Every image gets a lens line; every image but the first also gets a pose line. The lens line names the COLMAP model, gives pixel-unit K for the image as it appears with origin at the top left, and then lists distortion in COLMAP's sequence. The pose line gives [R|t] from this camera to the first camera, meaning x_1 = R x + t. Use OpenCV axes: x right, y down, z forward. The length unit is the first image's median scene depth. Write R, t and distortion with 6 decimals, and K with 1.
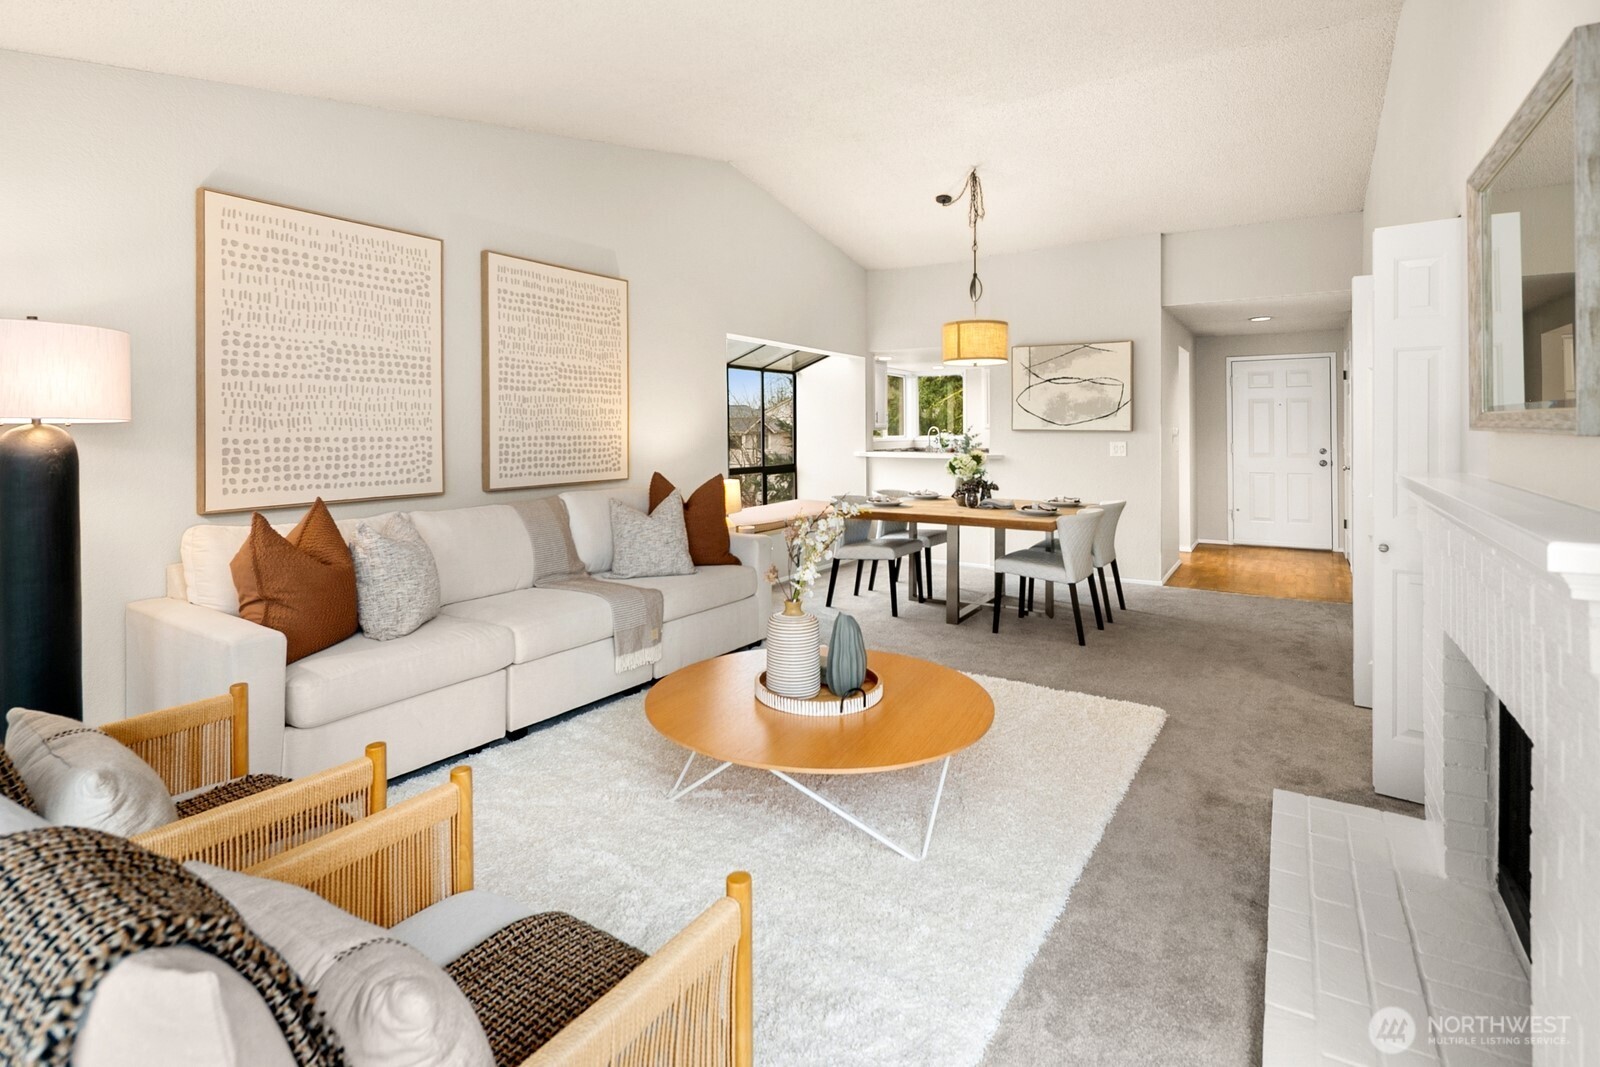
lens RADIAL K [[778.6, 0, 782.5], [0, 778.6, 428.7], [0, 0, 1]] dist [0.002806, -0.003648]
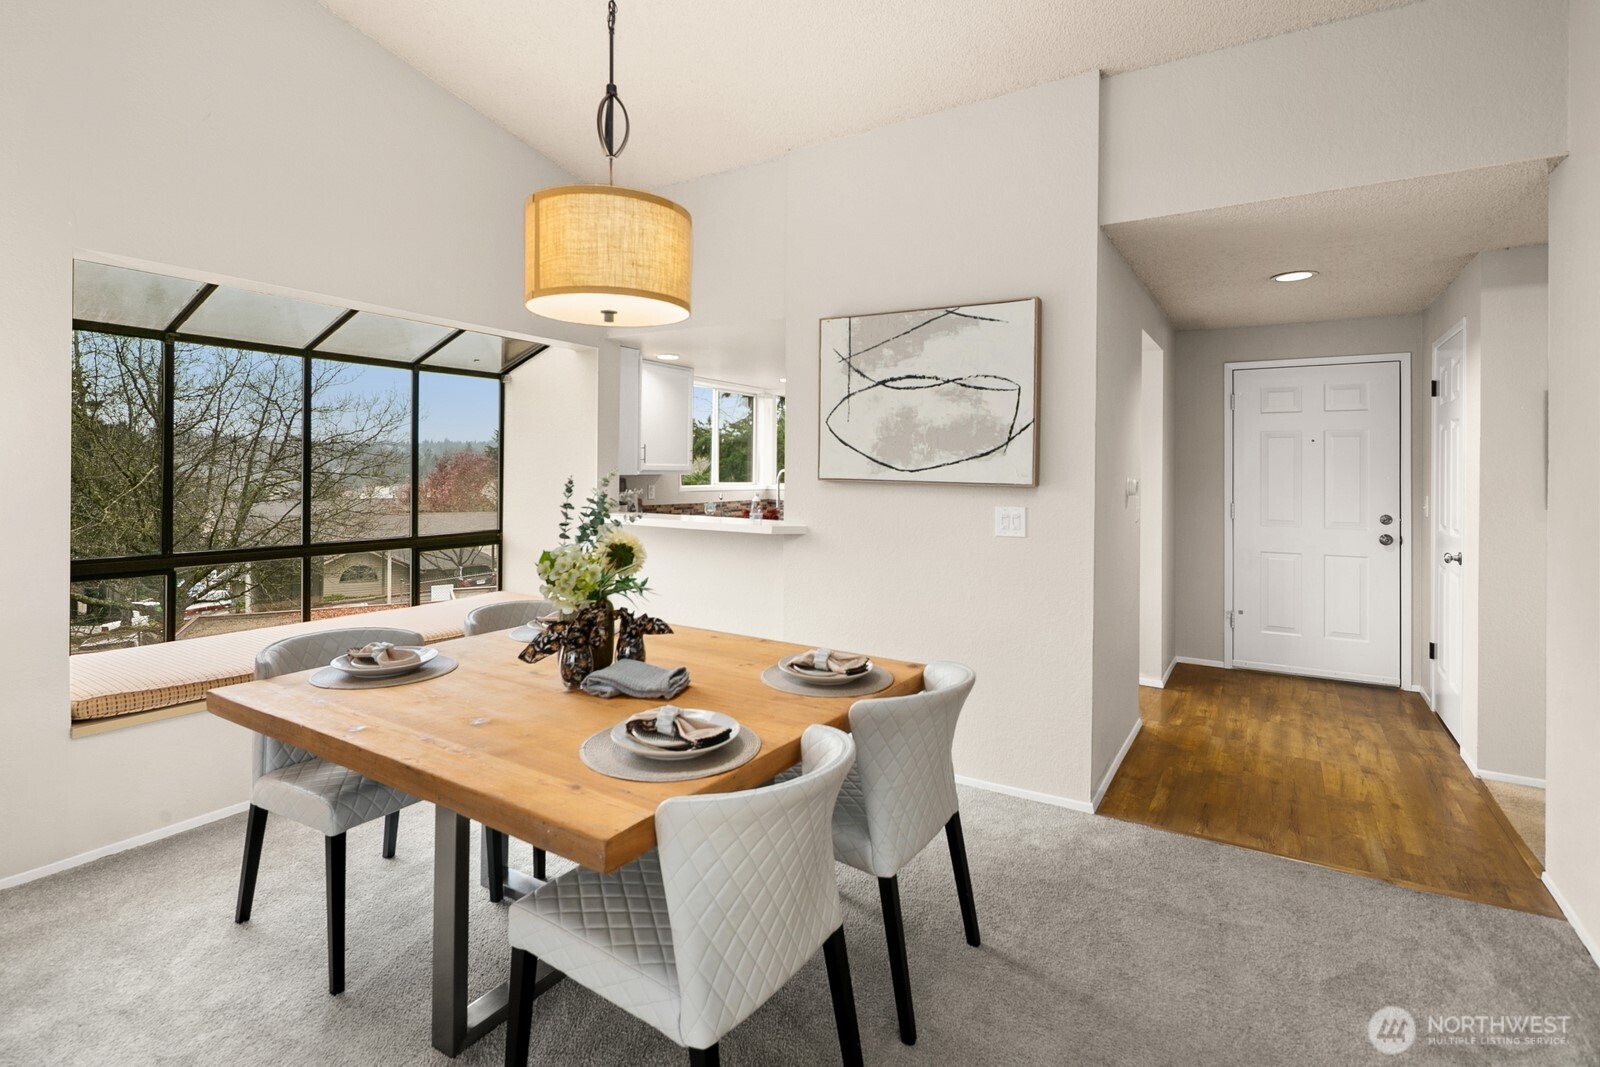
lens RADIAL K [[778.6, 0, 780.3], [0, 778.6, 468.1], [0, 0, 1]] dist [0.002806, -0.003648]
pose [[0.999876, 0.012058, 0.010167, 0.266697], [-0.012045, 0.999927, -0.001260, -0.004711], [-0.010181, 0.001138, 0.999948, 0.485364]]
